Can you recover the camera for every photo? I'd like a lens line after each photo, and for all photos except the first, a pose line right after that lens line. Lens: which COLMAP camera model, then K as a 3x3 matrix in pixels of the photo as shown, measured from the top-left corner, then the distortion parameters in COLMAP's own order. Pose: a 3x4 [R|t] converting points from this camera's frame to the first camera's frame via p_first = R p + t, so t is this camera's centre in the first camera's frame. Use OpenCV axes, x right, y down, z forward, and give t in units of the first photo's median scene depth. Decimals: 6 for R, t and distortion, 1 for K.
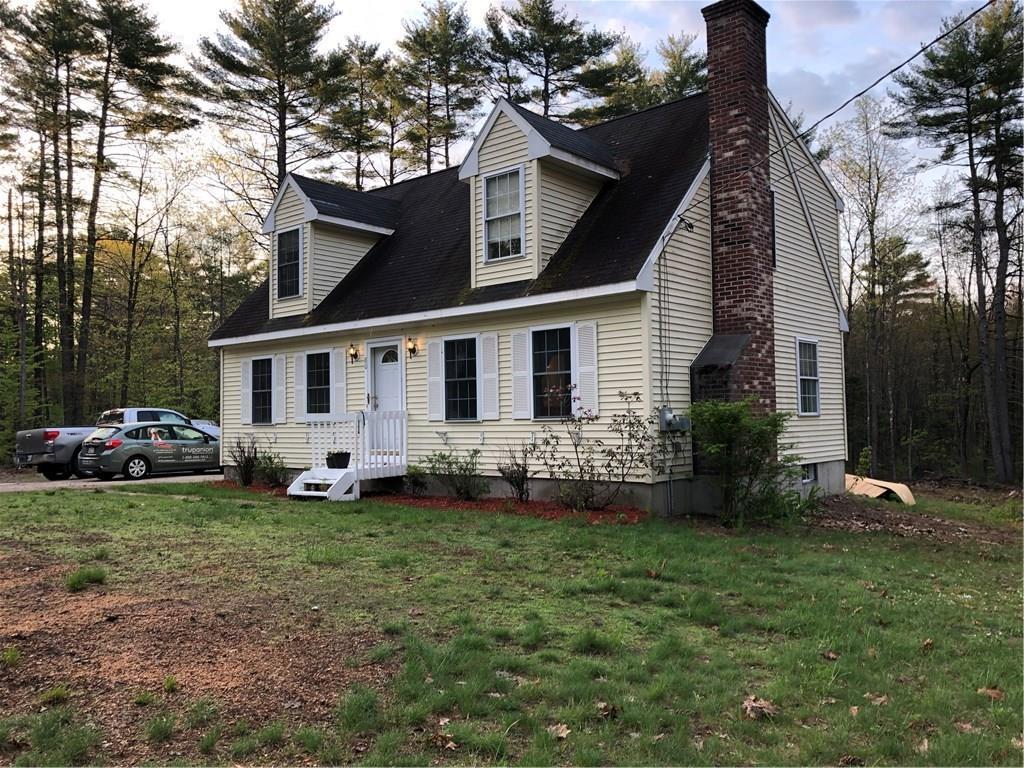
lens RADIAL K [[836.2, 0, 514.0], [0, 836.2, 373.1], [0, 0, 1]] dist [0.049014, -0.049747]
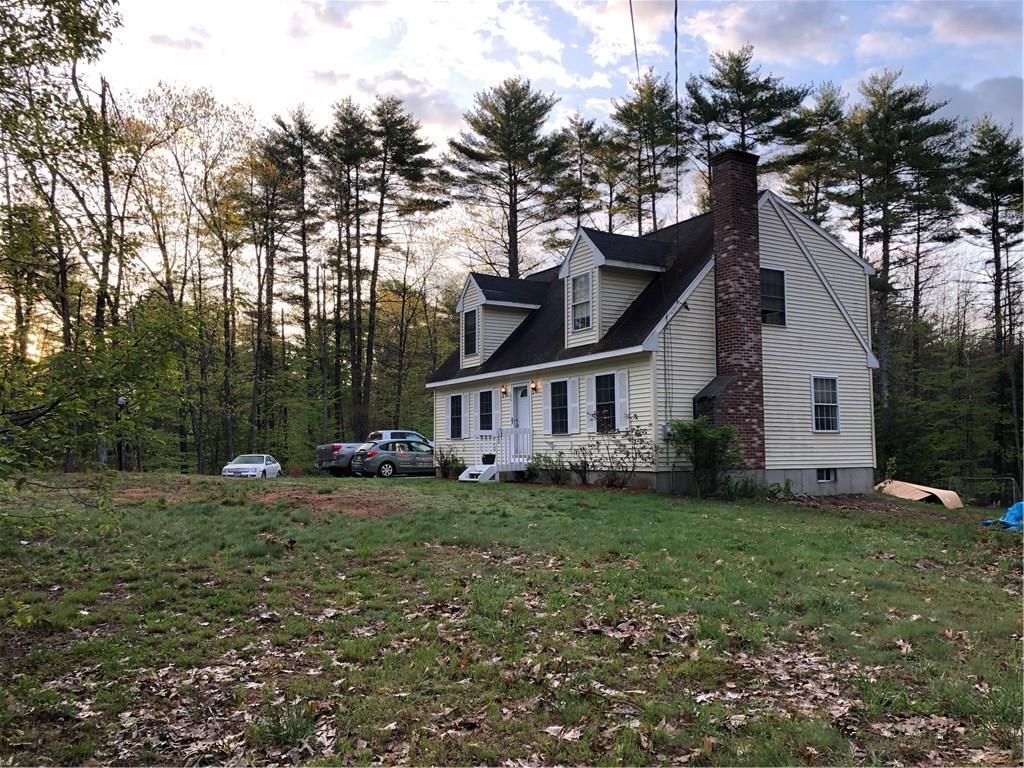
lens RADIAL K [[836.2, 0, 508.0], [0, 836.2, 385.3], [0, 0, 1]] dist [0.049014, -0.049747]
pose [[0.948674, -0.017552, -0.315769, 0.269367], [0.010644, 0.999665, -0.023586, 0.001386], [0.316078, 0.019014, 0.948543, -0.401693]]
